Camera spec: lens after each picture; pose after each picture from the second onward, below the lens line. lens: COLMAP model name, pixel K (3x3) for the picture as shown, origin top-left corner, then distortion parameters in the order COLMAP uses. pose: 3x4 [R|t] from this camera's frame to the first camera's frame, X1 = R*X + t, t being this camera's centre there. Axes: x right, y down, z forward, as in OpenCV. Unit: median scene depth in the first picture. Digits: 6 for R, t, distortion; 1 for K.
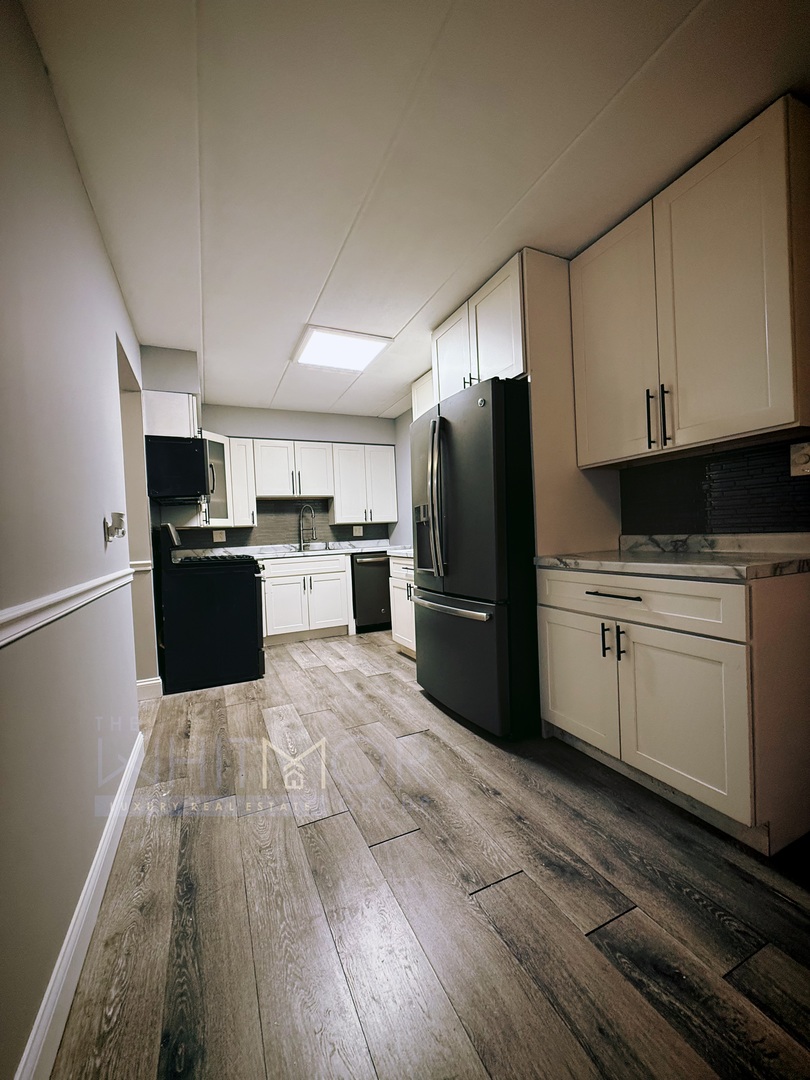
lens RADIAL K [[434.5, 0, 405.5], [0, 434.5, 538.9], [0, 0, 1]] dist [-0.003841, -0.000100]
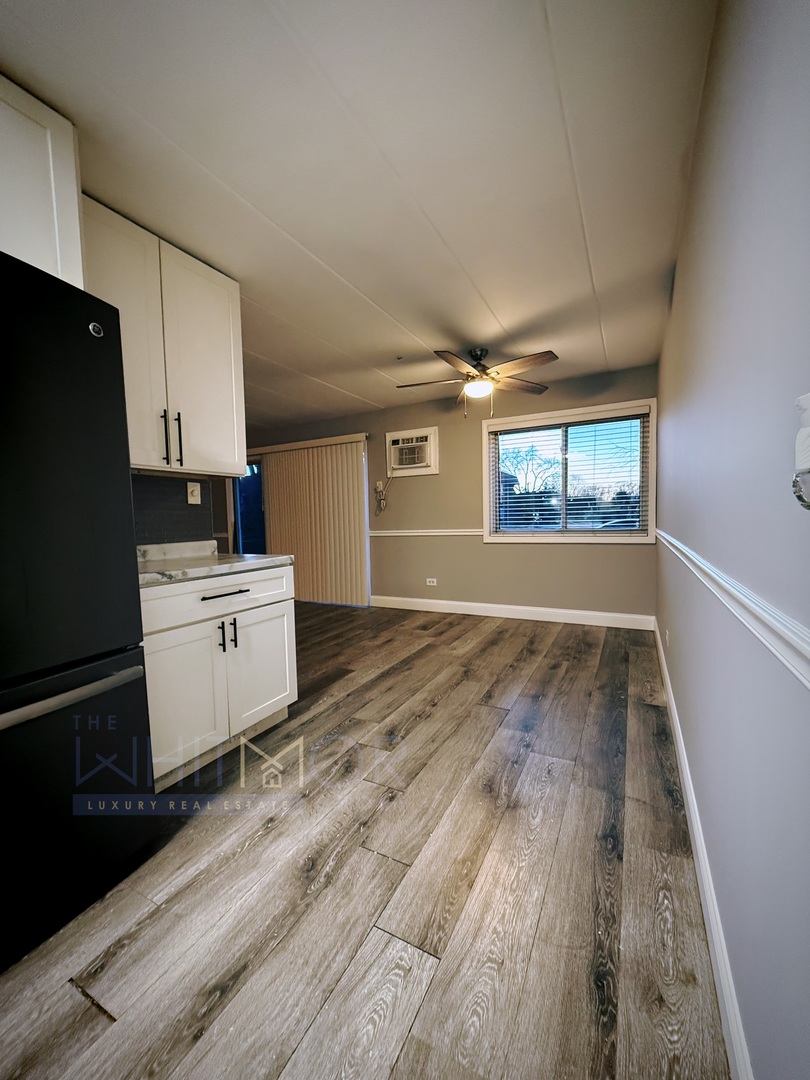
lens RADIAL K [[434.5, 0, 404.2], [0, 434.5, 541.0], [0, 0, 1]] dist [-0.003841, -0.000100]
pose [[-0.611010, 0.021480, 0.791332, -0.825528], [0.062592, 0.997813, 0.021244, -0.004283], [-0.789145, 0.062511, -0.611018, 1.535877]]
